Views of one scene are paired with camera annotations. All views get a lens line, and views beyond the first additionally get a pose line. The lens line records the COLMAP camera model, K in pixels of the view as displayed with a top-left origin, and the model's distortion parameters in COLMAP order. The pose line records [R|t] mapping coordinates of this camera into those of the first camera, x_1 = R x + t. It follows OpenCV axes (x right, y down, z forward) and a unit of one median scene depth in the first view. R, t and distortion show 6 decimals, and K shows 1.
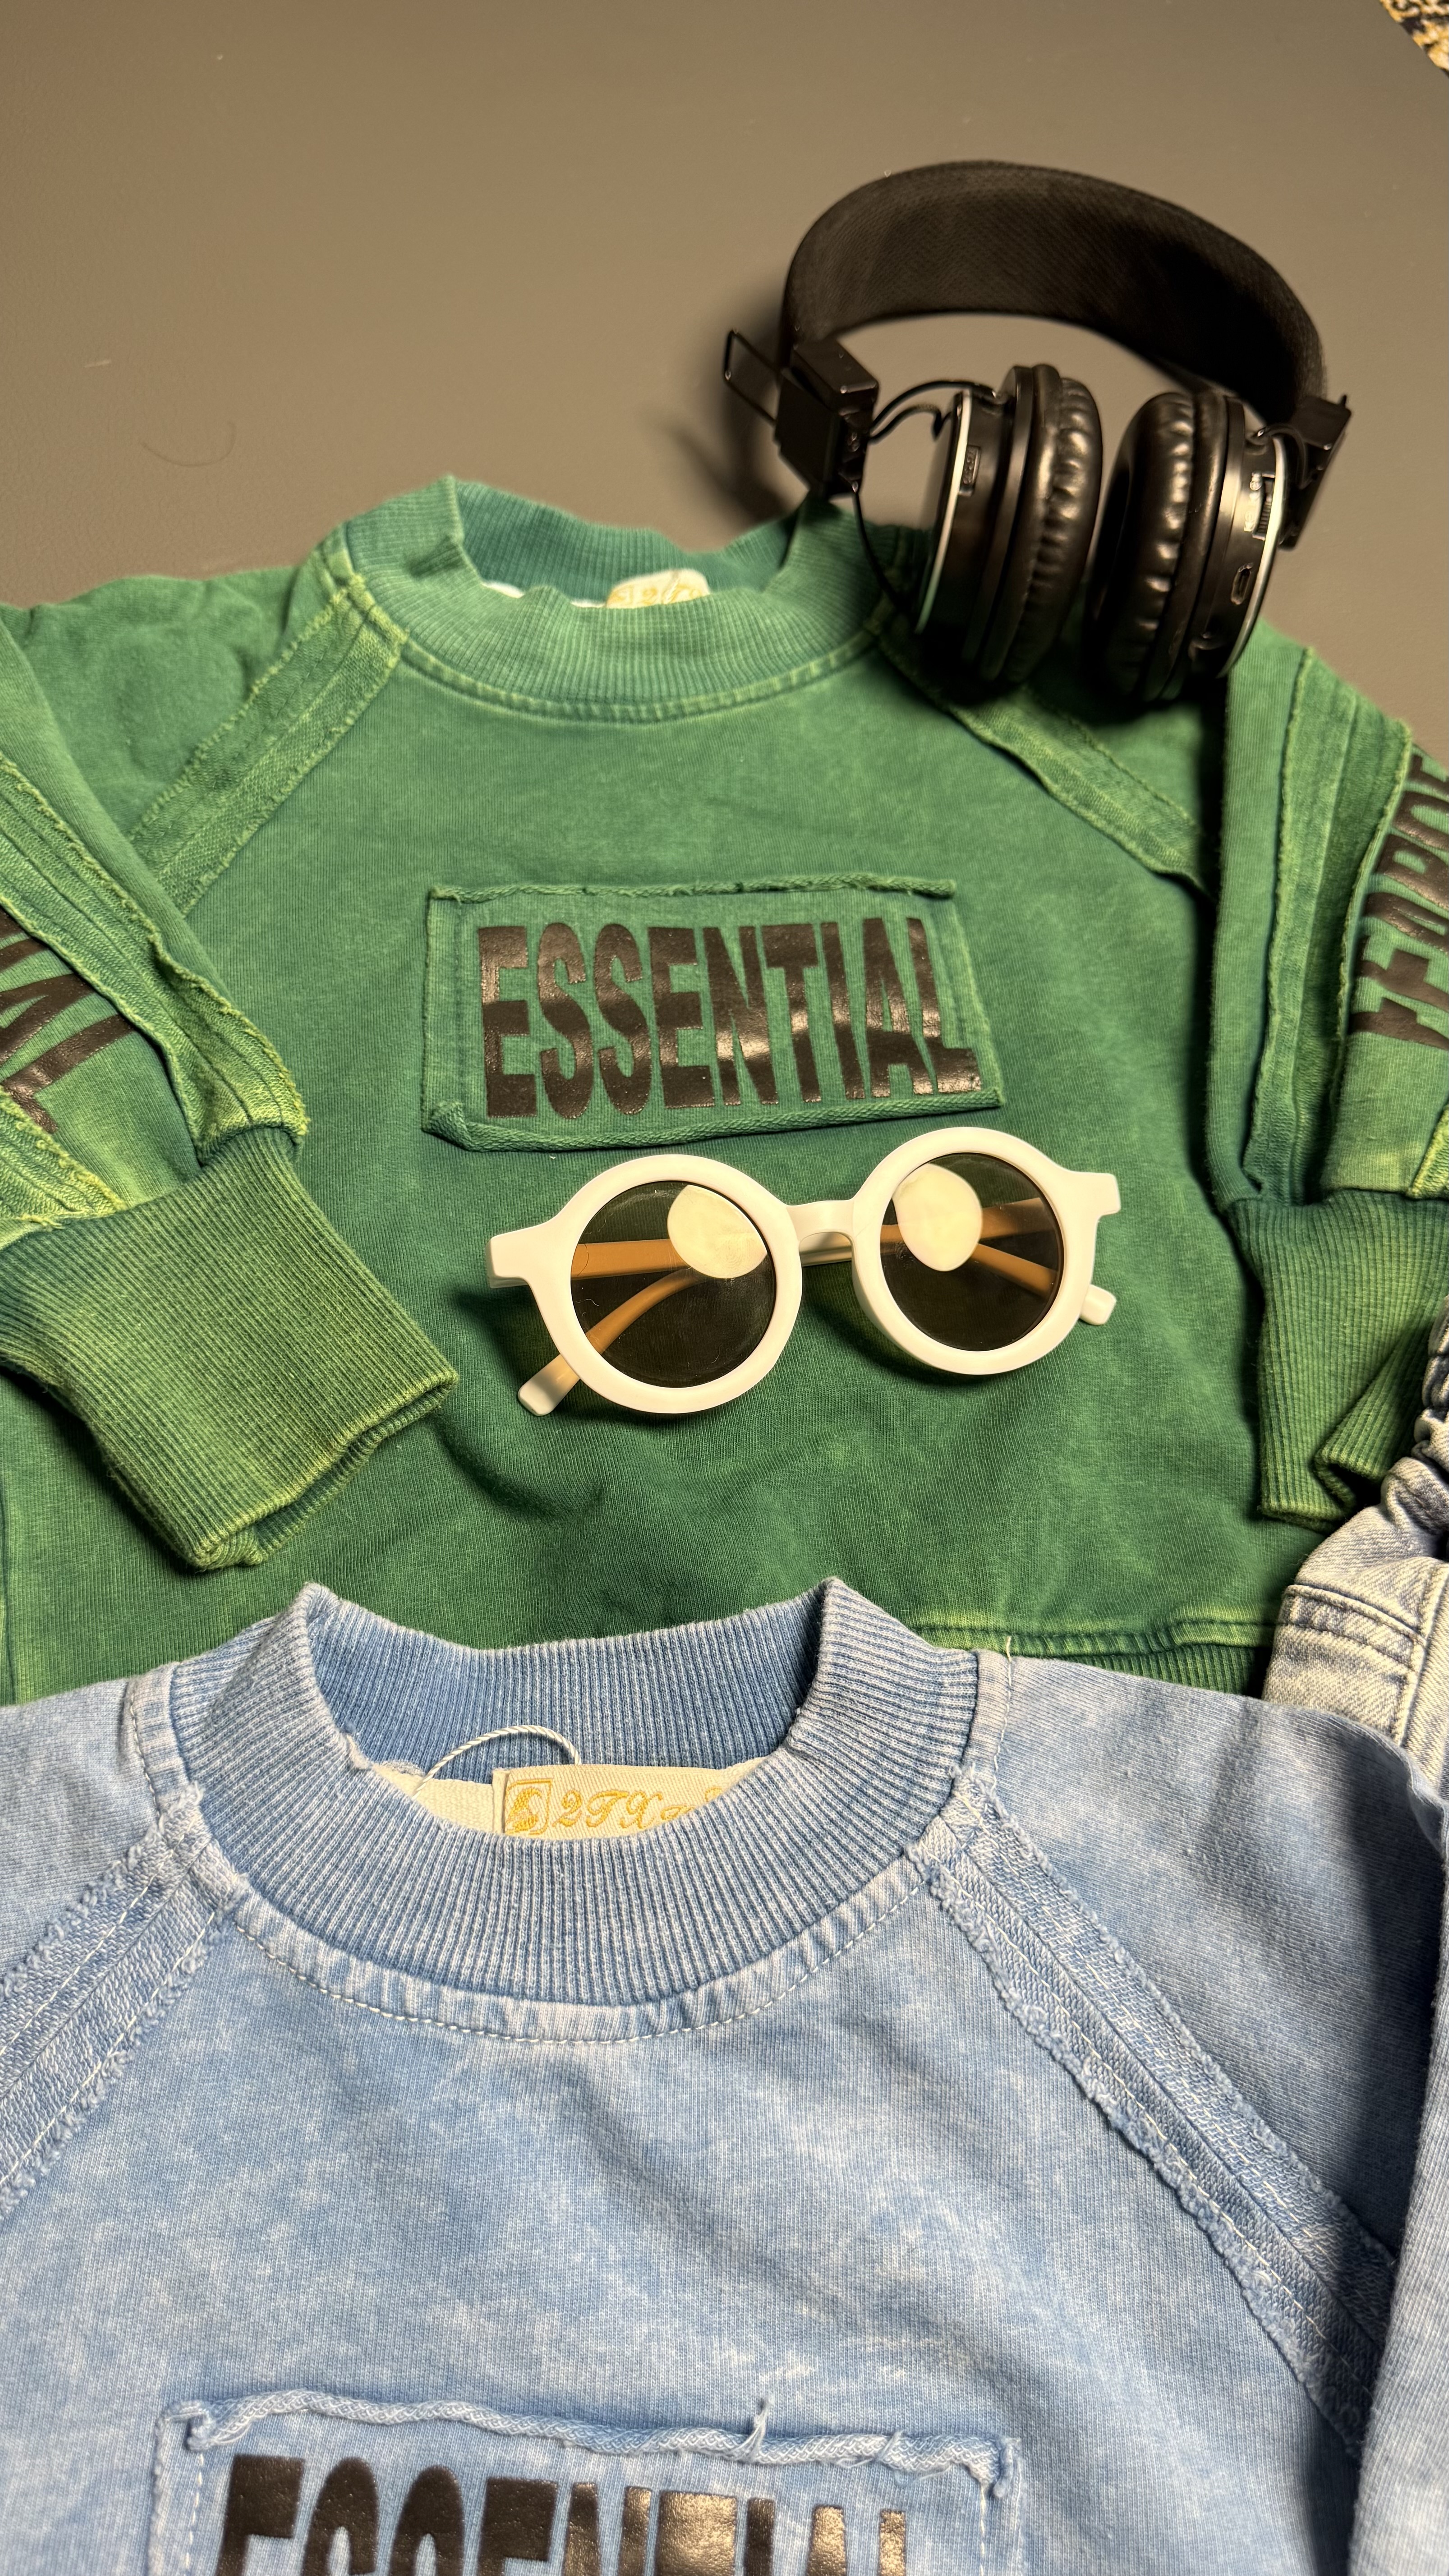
lens RADIAL K [[1911.8, 0, 706.5], [0, 1911.8, 1391.9], [0, 0, 1]] dist [0.193881, -0.487486]
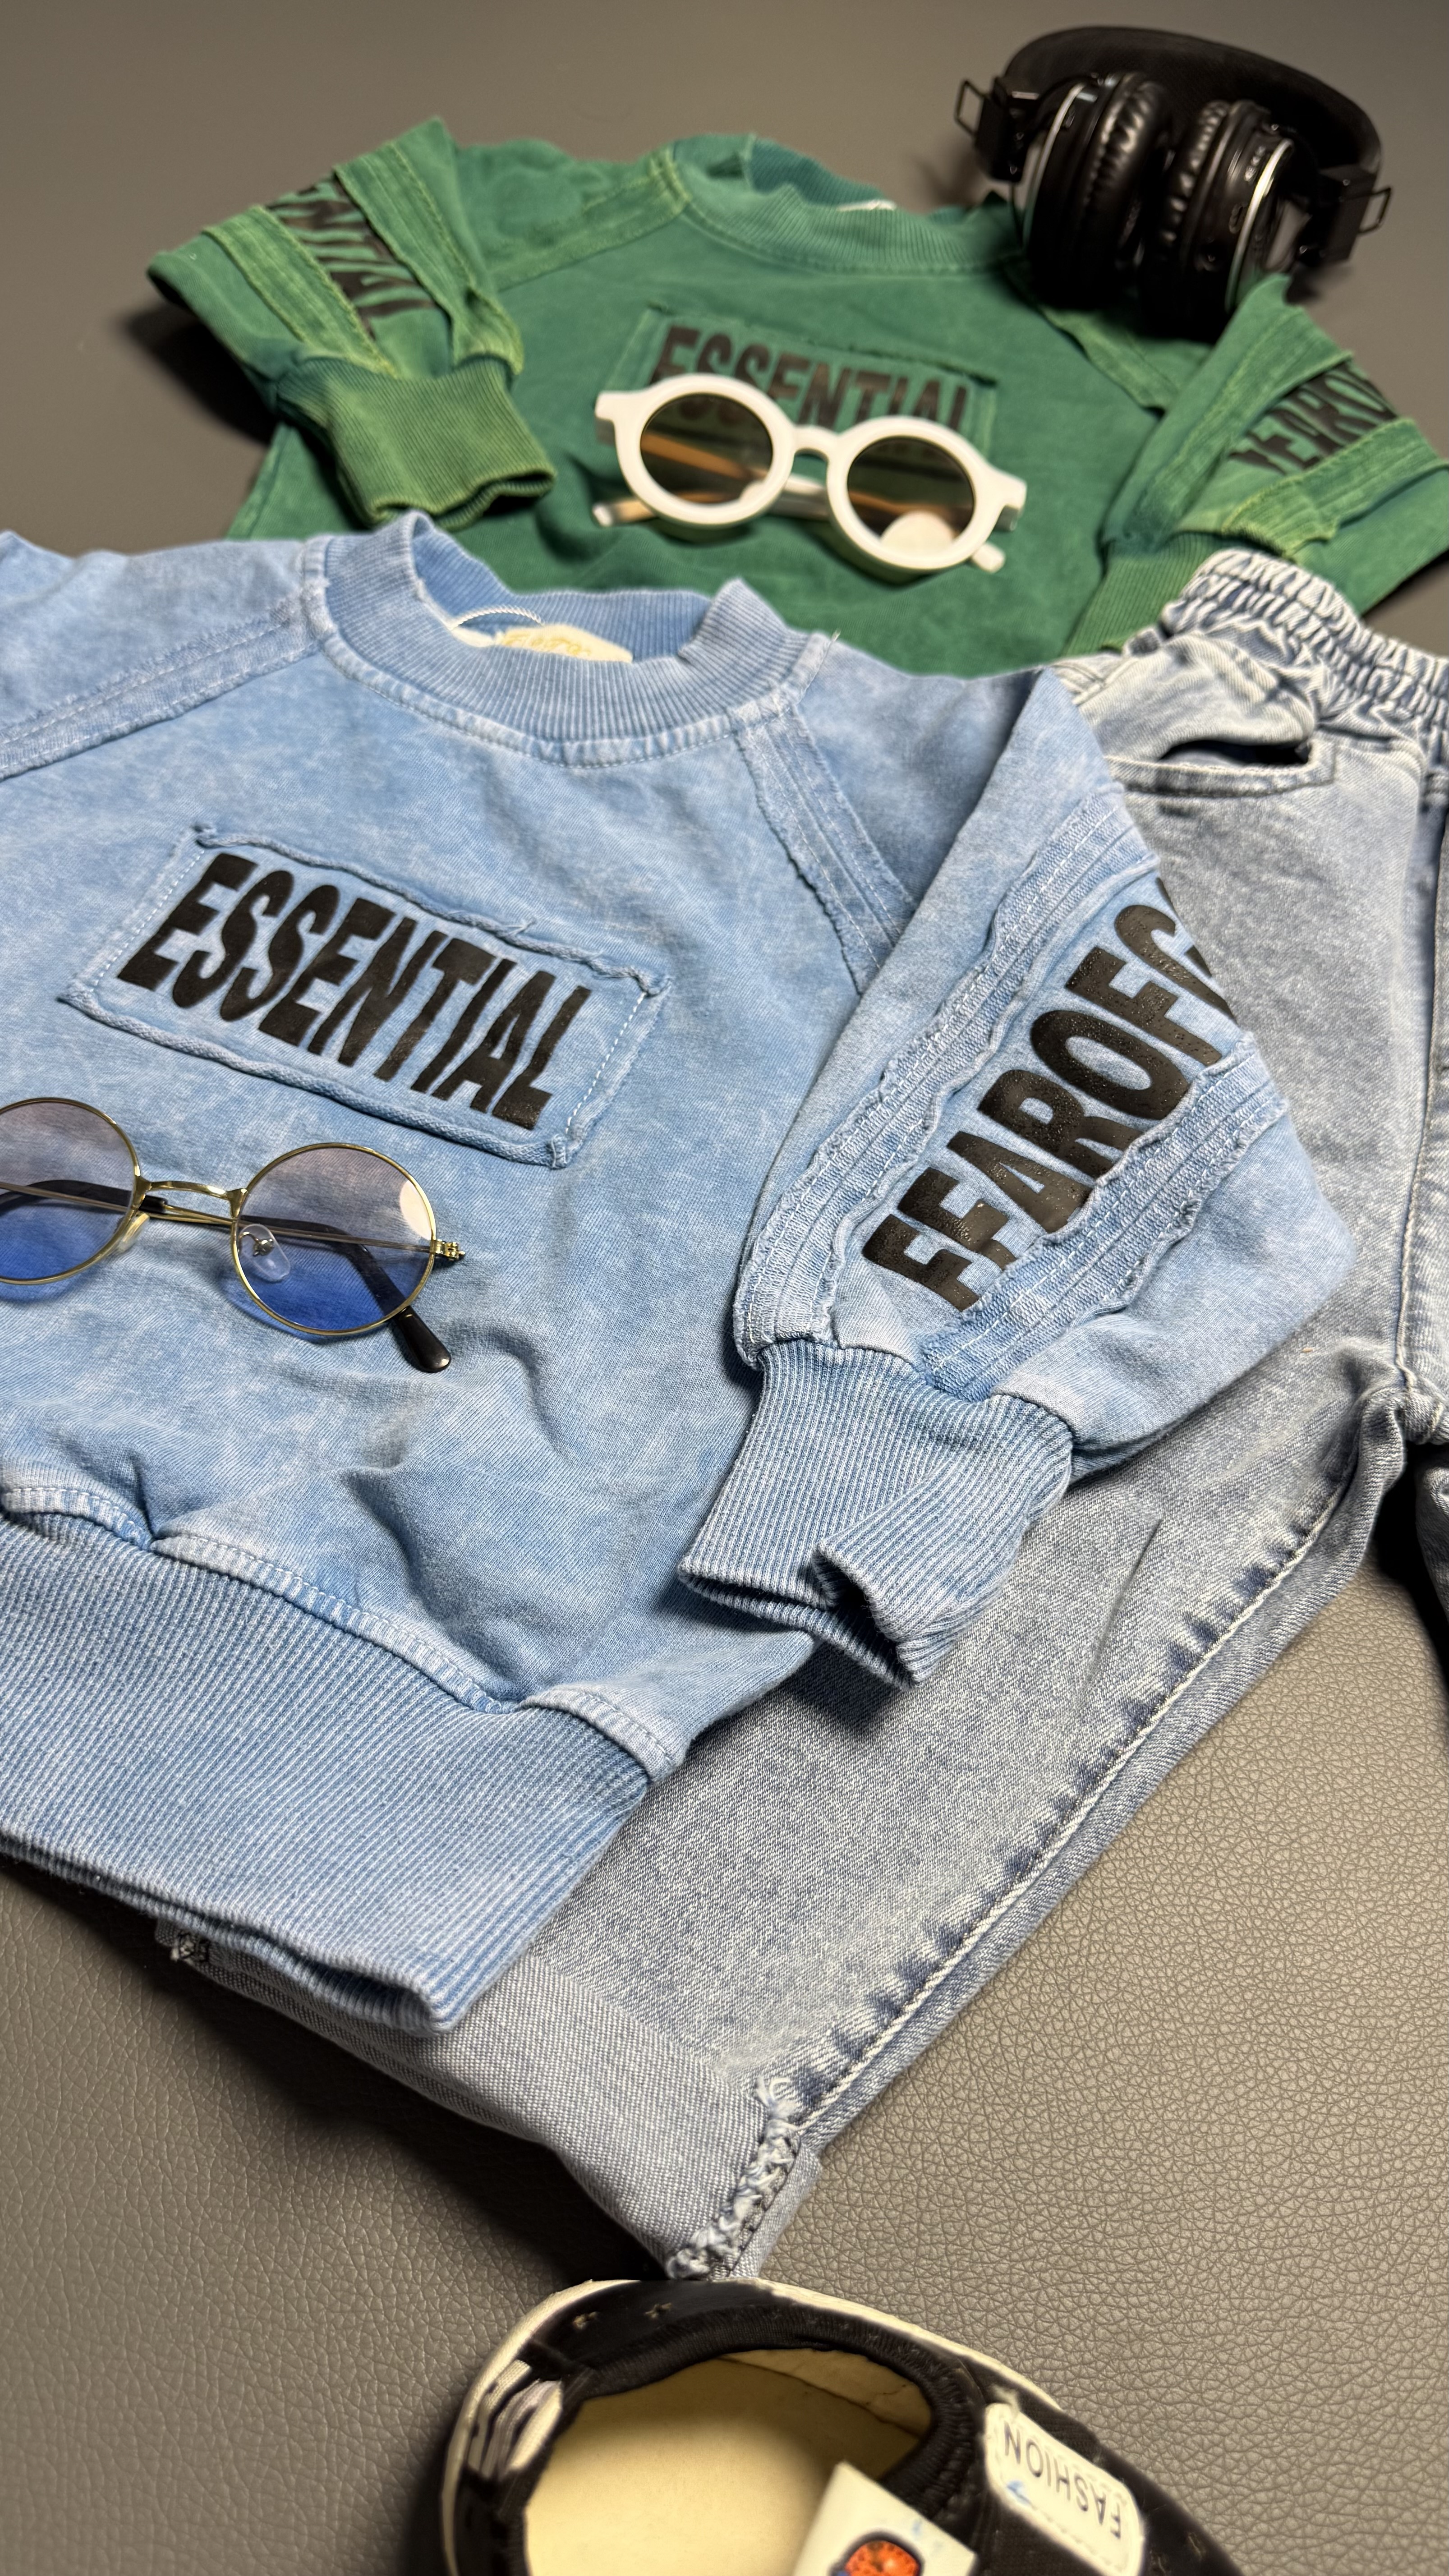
lens RADIAL K [[1807.9, 0, 679.2], [0, 1807.9, 1414.8], [0, 0, 1]] dist [0.136099, -0.187975]
pose [[0.948598, 0.249902, -0.194195, 0.433750], [-0.275111, 0.954433, -0.115632, 0.840882], [0.156450, 0.163114, 0.974124, -0.313869]]
